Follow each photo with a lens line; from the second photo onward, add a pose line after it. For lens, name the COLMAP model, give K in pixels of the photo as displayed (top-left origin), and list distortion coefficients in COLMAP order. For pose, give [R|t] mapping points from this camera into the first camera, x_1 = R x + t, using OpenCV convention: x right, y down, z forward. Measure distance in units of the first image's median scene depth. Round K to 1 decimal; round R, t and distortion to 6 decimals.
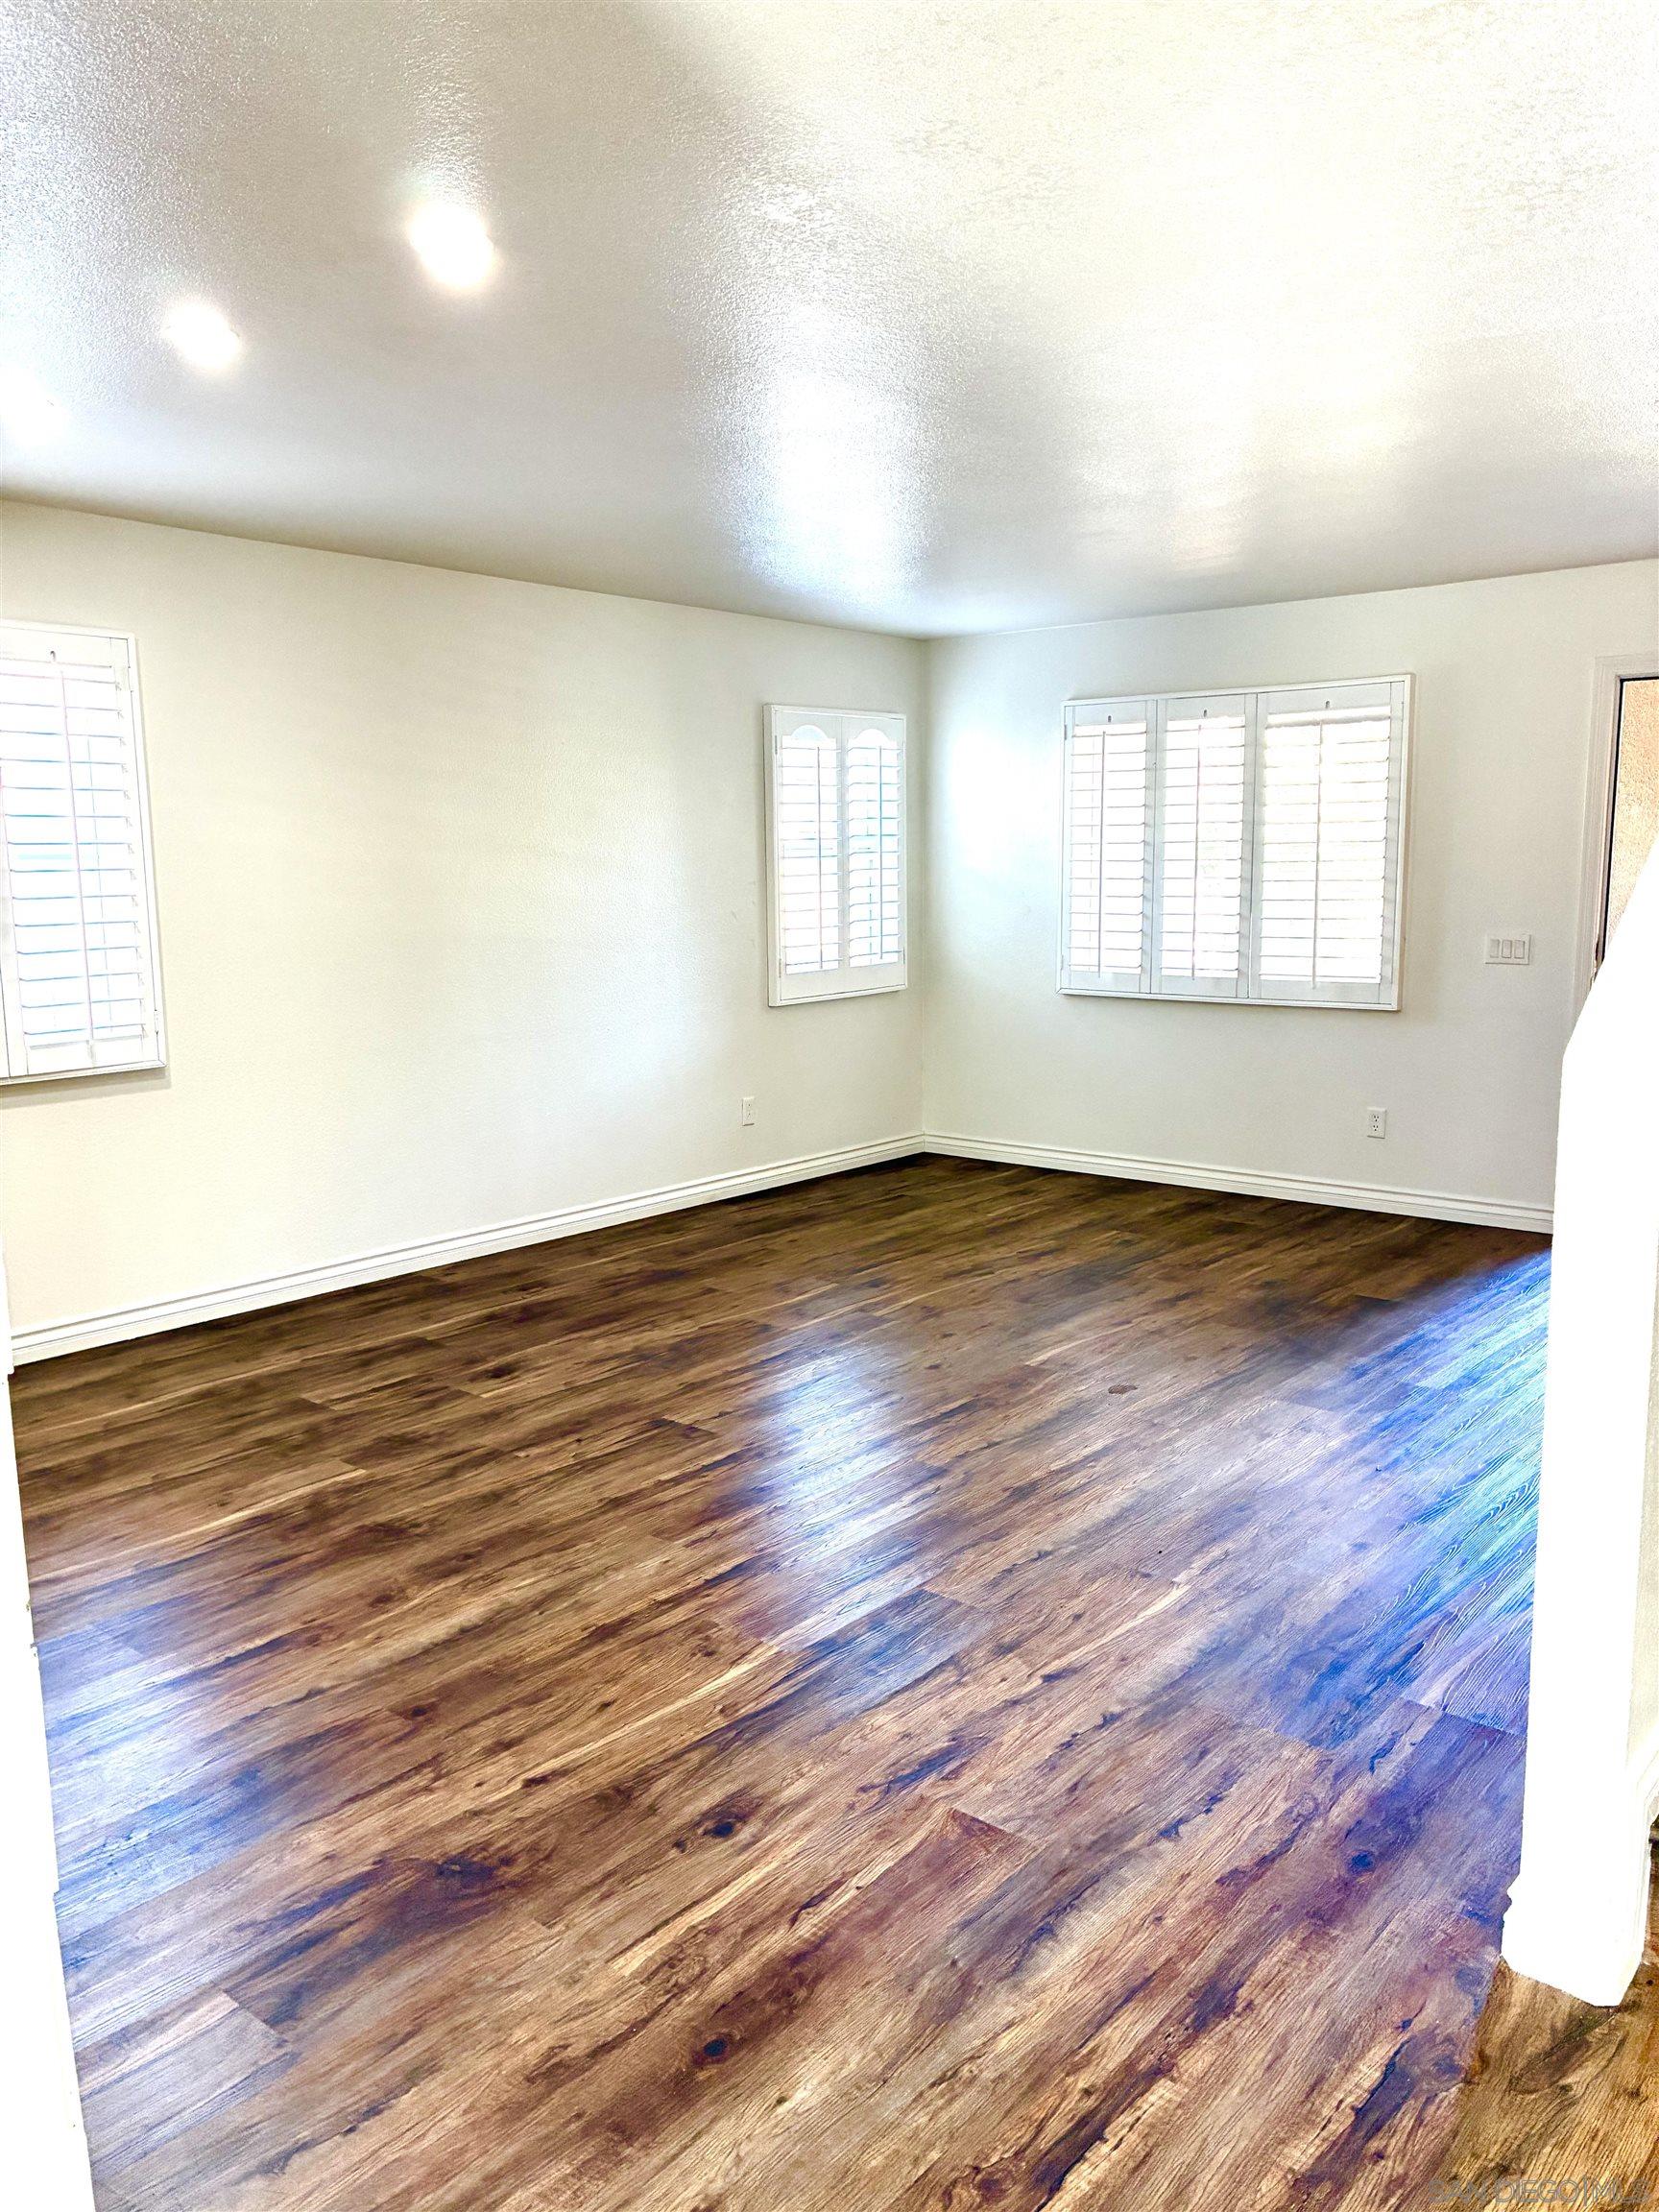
lens RADIAL K [[1684.2, 0, 829.5], [0, 1684.2, 1106.0], [0, 0, 1]] dist [0.066657, -0.084669]
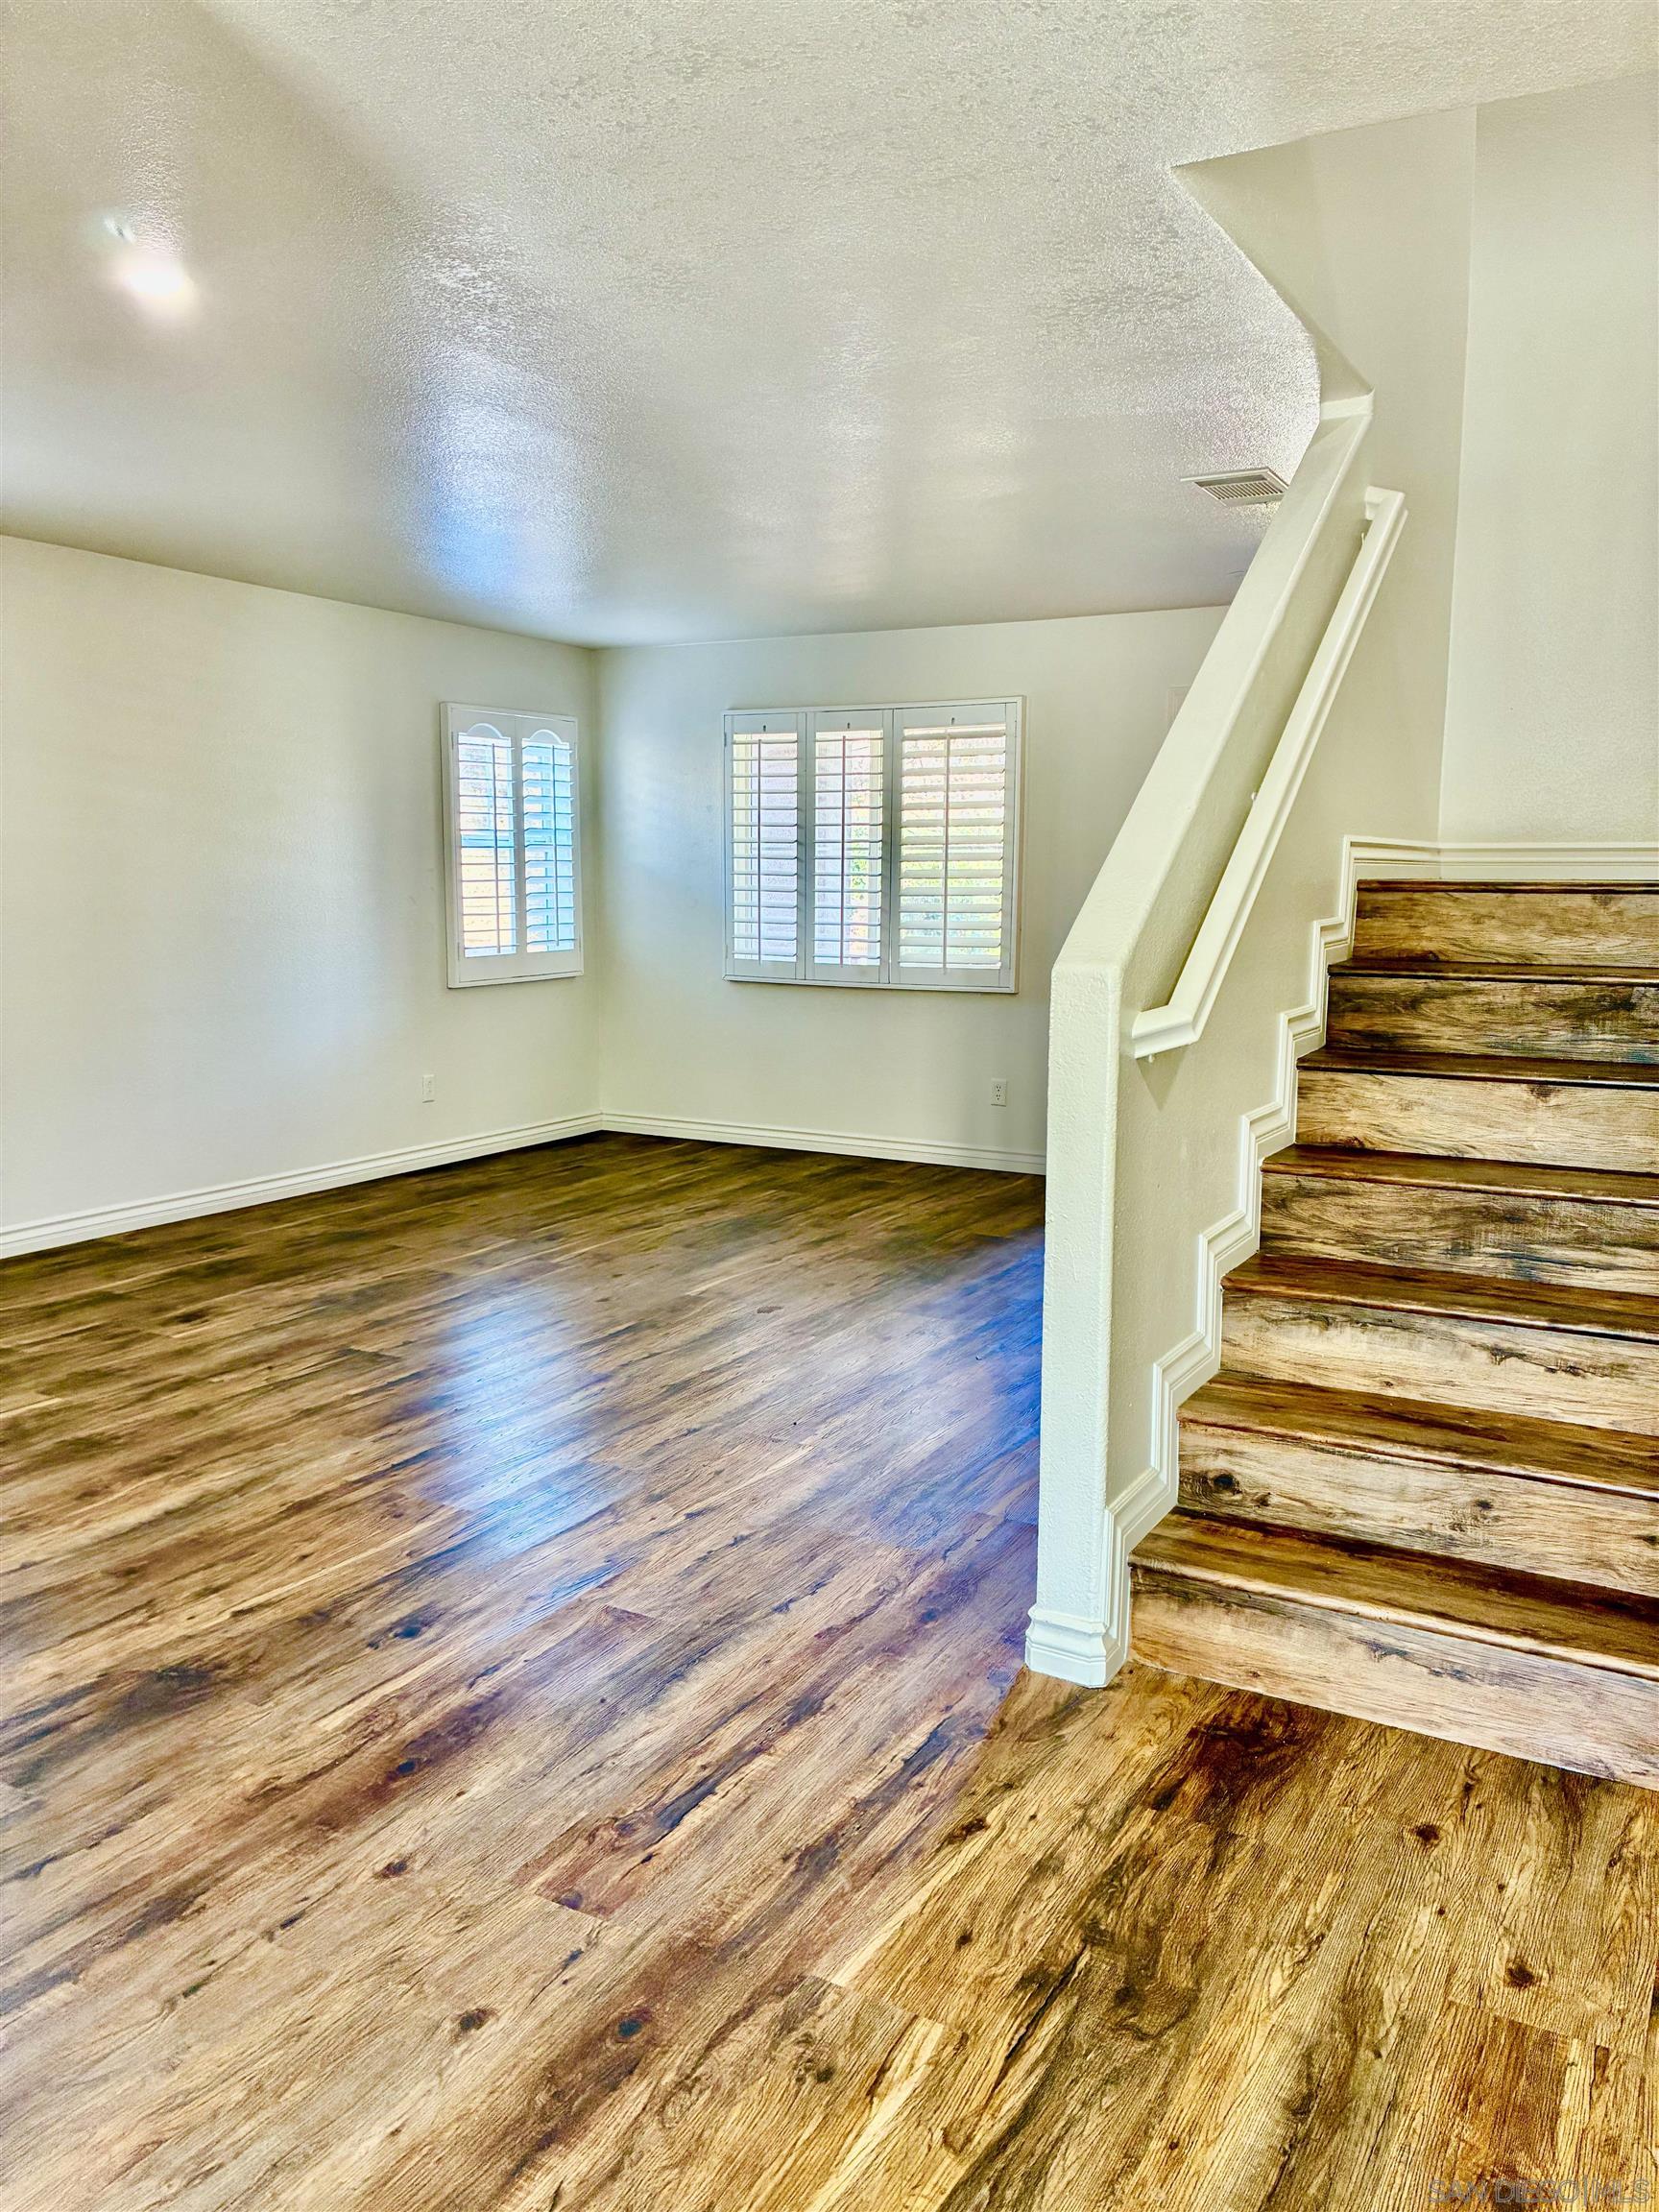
lens RADIAL K [[1684.2, 0, 829.5], [0, 1684.2, 1106.0], [0, 0, 1]] dist [0.066657, -0.084669]
pose [[0.983035, -0.008478, 0.183220, 0.009356], [0.010243, 0.999910, -0.008689, 0.062078], [-0.183130, 0.010418, 0.983034, -0.196686]]
